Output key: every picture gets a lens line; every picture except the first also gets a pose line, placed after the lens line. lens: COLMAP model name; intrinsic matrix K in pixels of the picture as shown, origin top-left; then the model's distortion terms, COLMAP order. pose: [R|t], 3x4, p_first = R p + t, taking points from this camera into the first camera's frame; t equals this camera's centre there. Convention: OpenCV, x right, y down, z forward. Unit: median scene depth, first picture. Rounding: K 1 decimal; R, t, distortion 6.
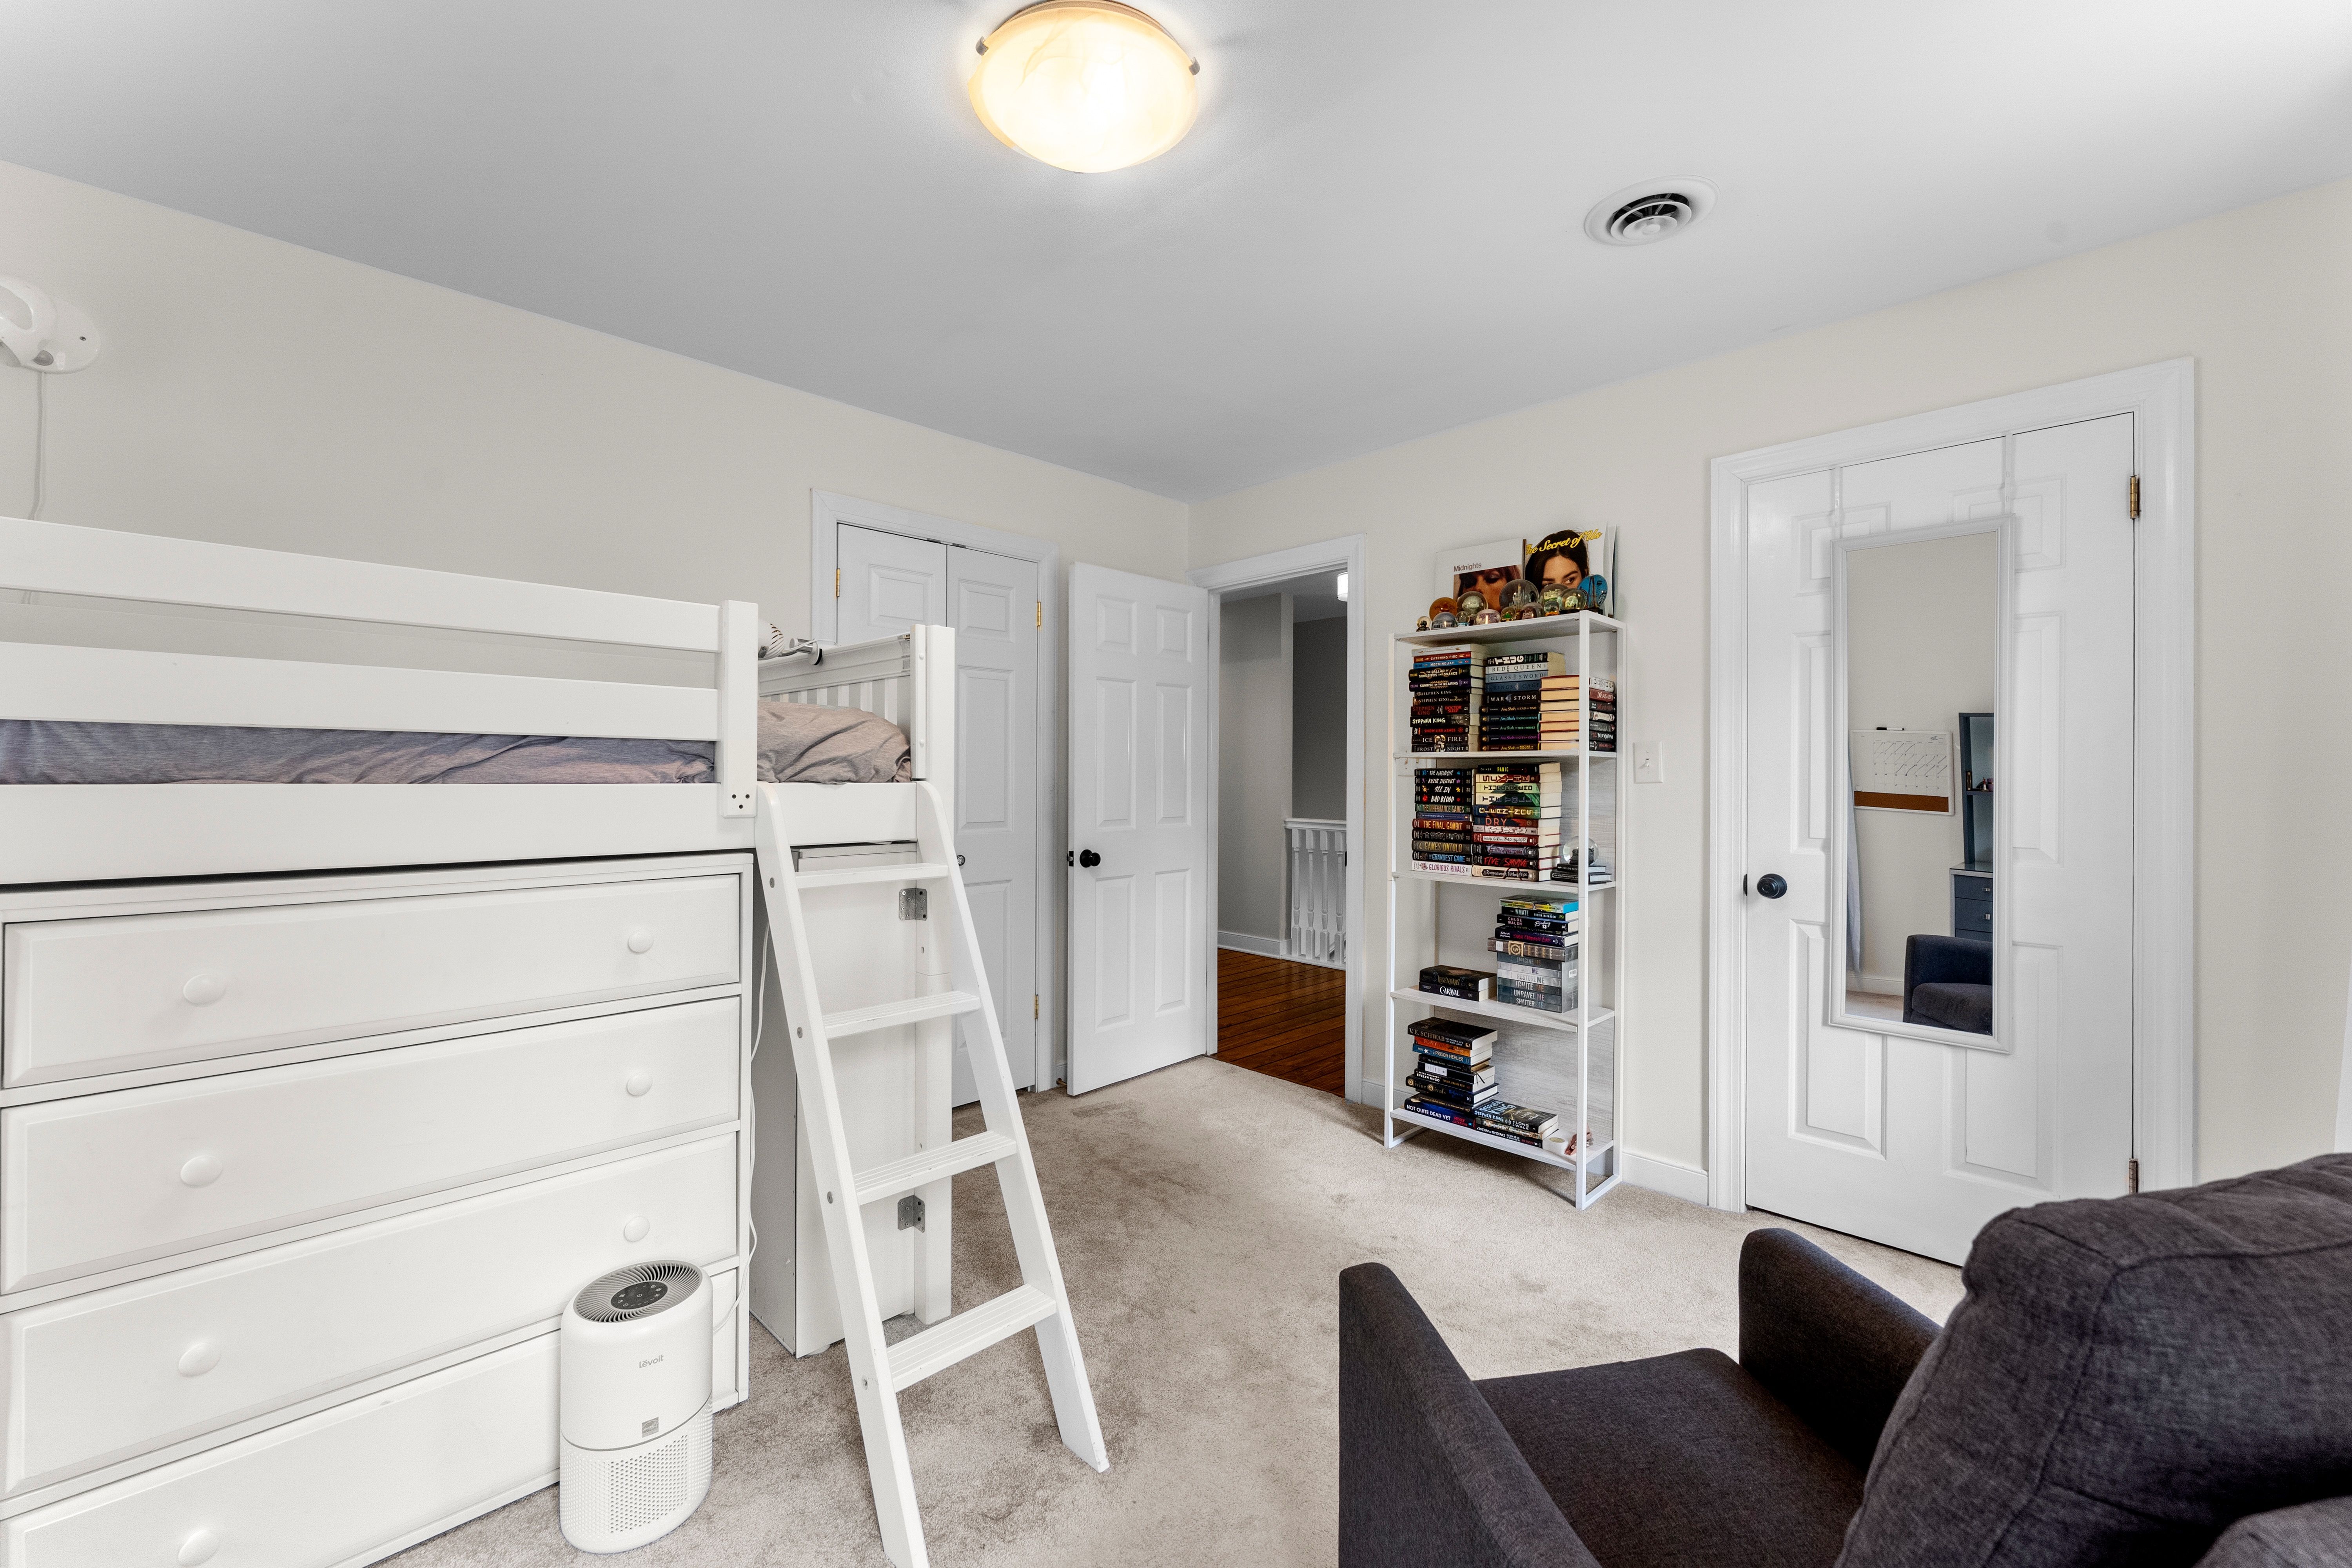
lens RADIAL K [[954.4, 0, 1174.5], [0, 954.4, 776.5], [0, 0, 1]] dist [-0.000266, -0.000059]
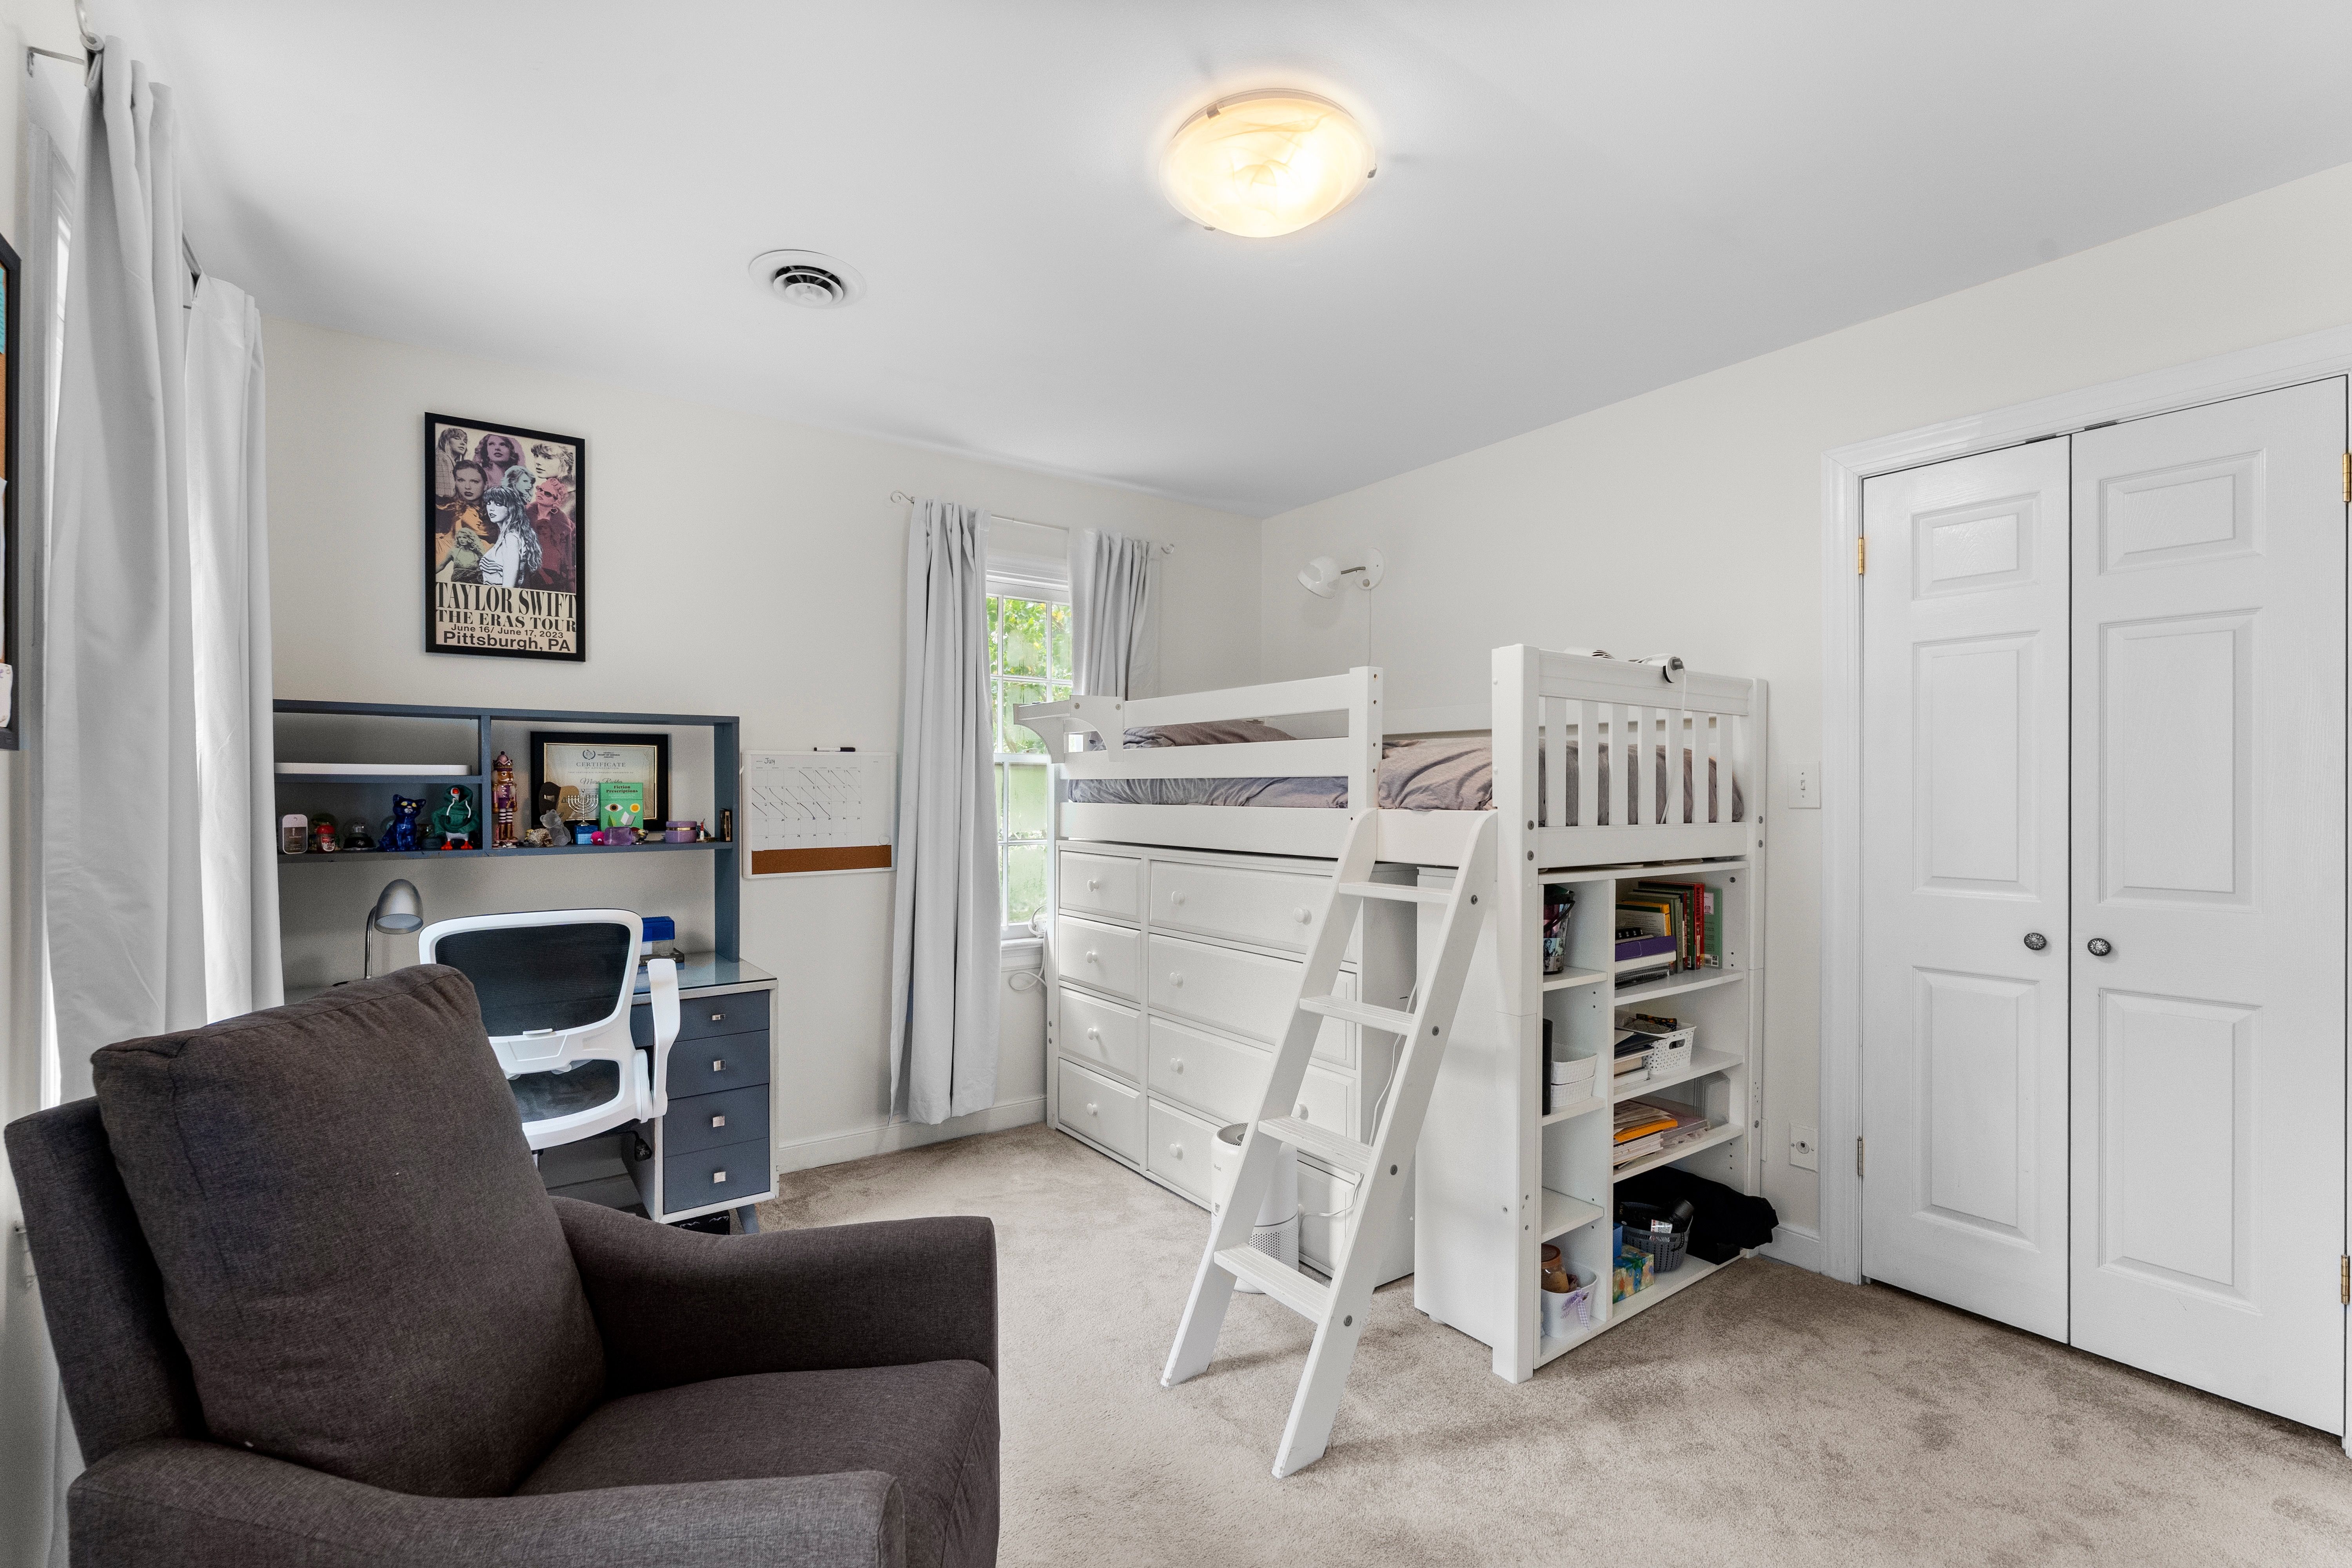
lens RADIAL K [[1030.6, 0, 1174.2], [0, 1030.6, 791.1], [0, 0, 1]] dist [0.001707, -0.000821]
pose [[-0.142397, -0.007085, -0.989784, 1.015813], [-0.005229, 0.999966, -0.006405, -0.007219], [0.989796, 0.004264, -0.142429, 1.009459]]
